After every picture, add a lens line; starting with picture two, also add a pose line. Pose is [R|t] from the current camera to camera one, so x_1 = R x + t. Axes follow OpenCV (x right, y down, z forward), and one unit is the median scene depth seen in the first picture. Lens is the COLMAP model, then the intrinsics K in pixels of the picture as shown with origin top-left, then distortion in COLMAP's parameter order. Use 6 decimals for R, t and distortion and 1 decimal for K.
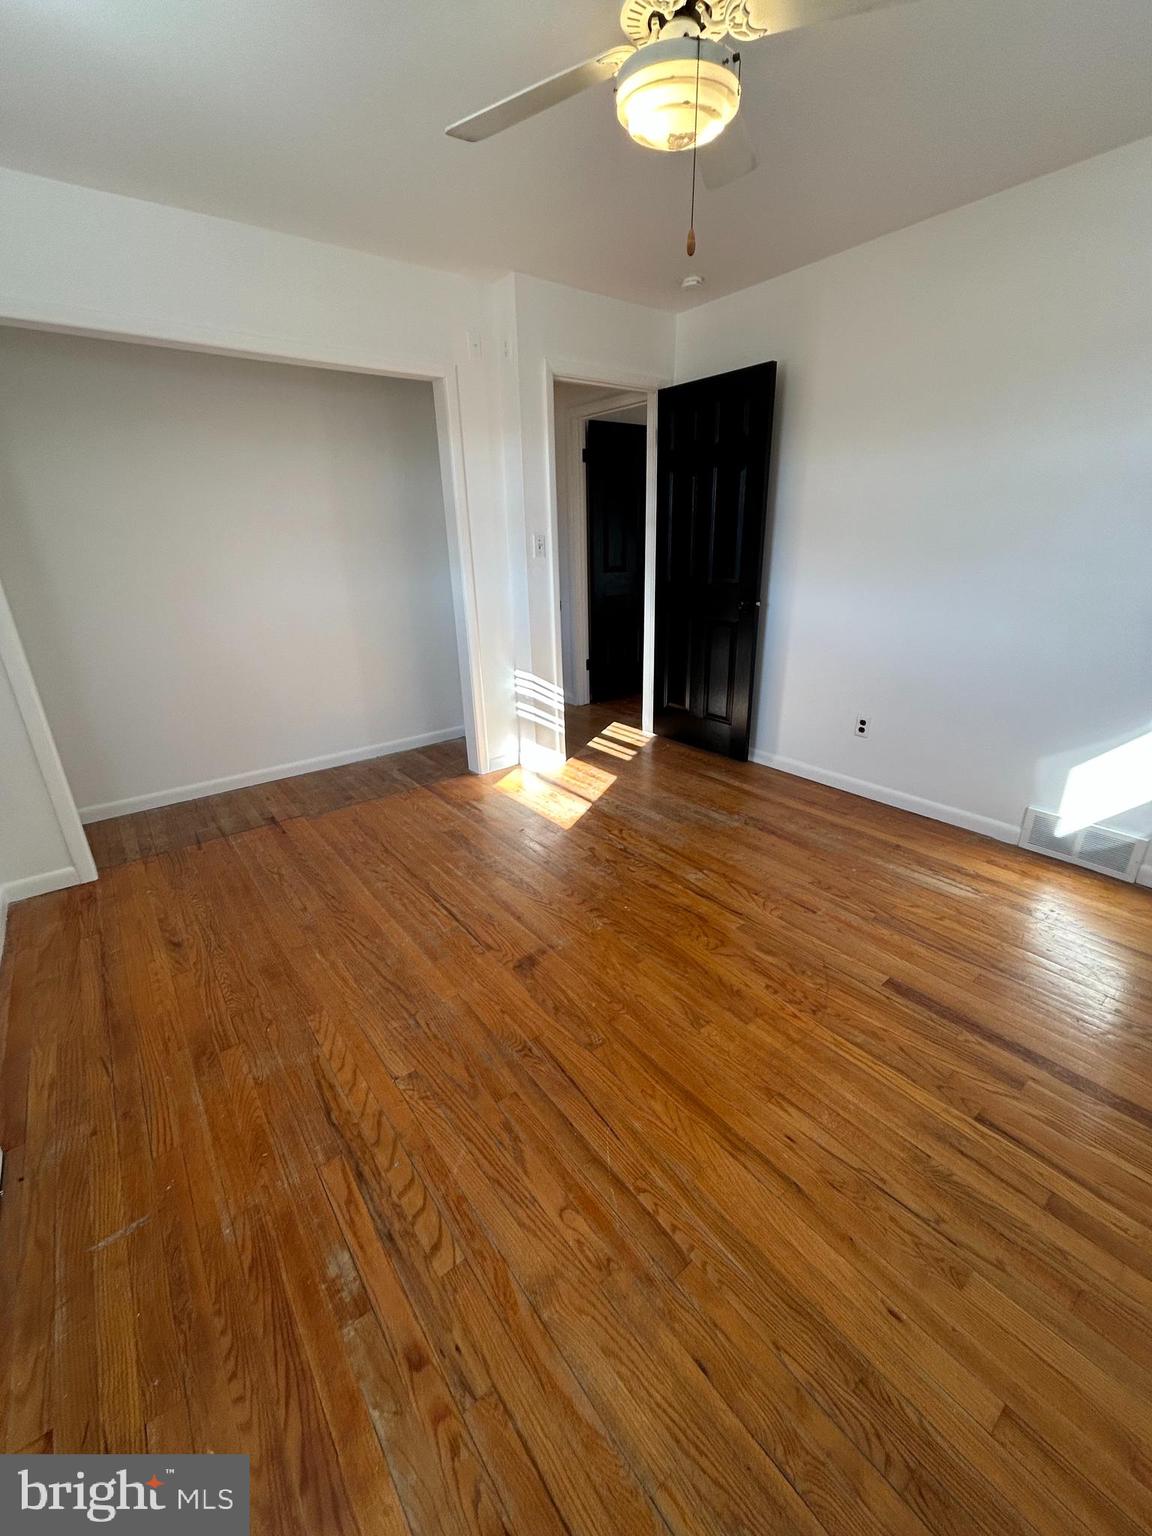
lens RADIAL K [[623.2, 0, 576.0], [0, 623.2, 768.0], [0, 0, 1]] dist [-0.000098, -0.000011]
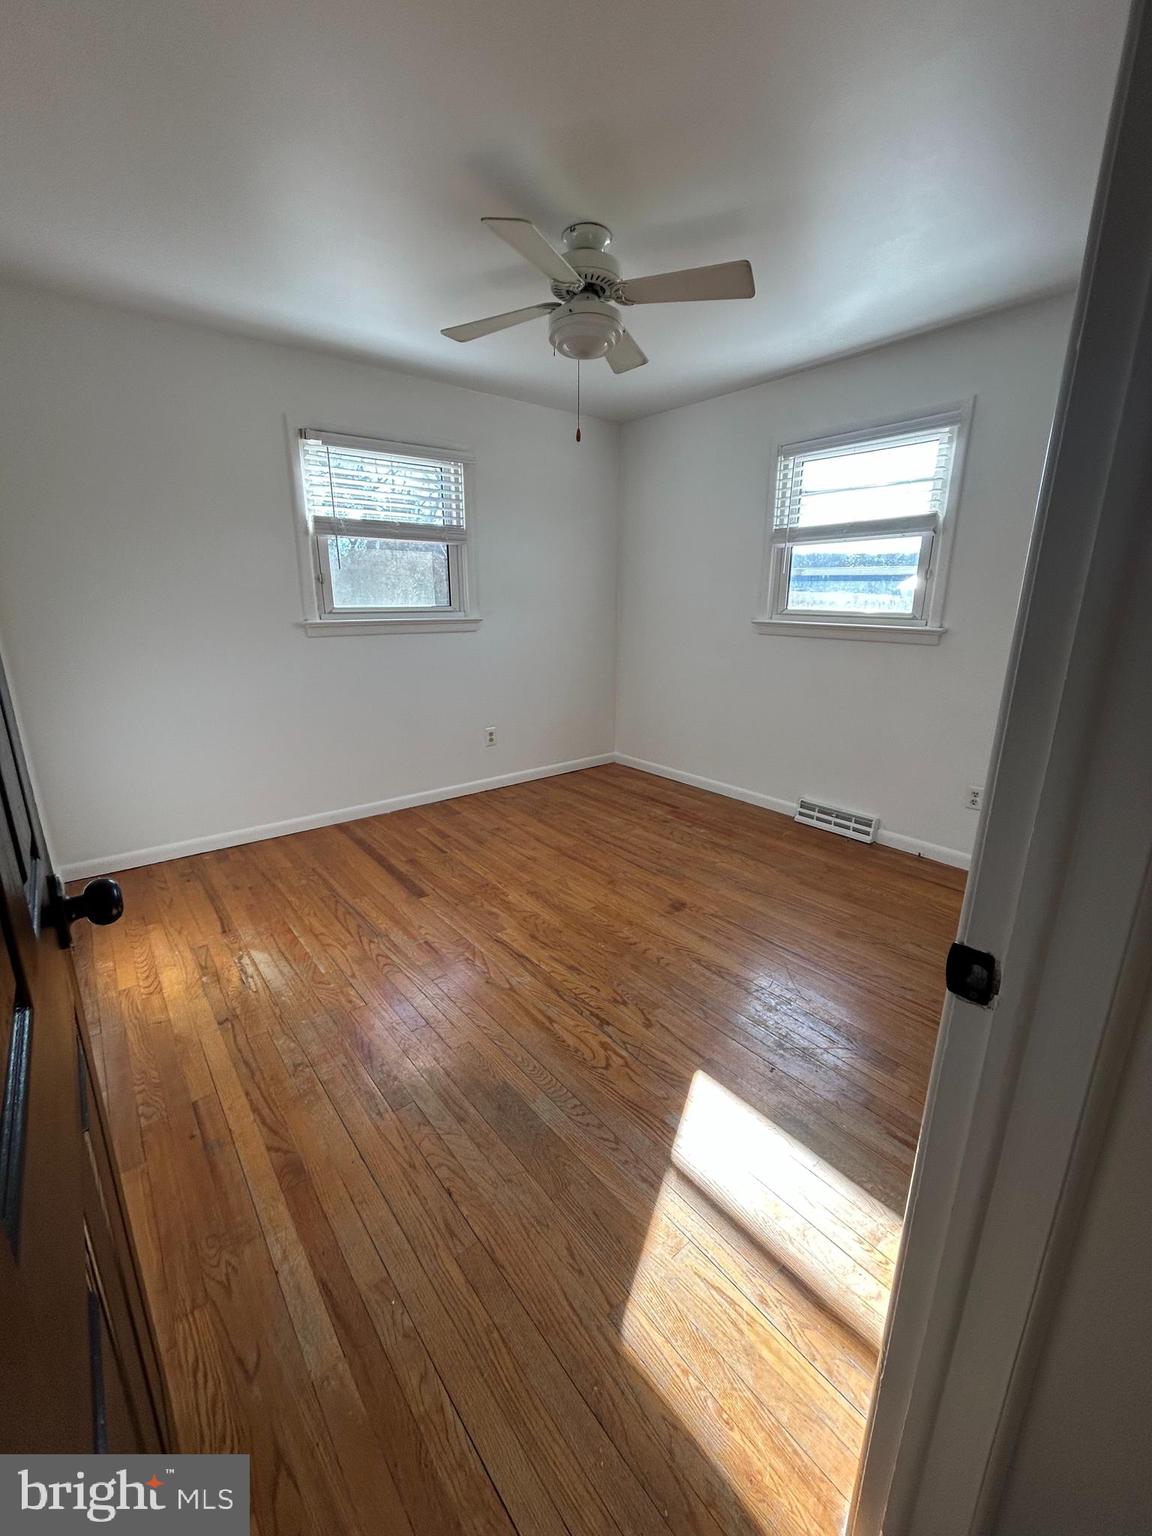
lens RADIAL K [[623.2, 0, 576.0], [0, 623.2, 768.0], [0, 0, 1]] dist [-0.000098, -0.000011]
pose [[-0.999610, 0.023042, -0.015808, 0.167470], [0.009176, 0.805026, 0.593168, -0.783094], [0.026394, 0.592791, -0.804923, 2.074834]]
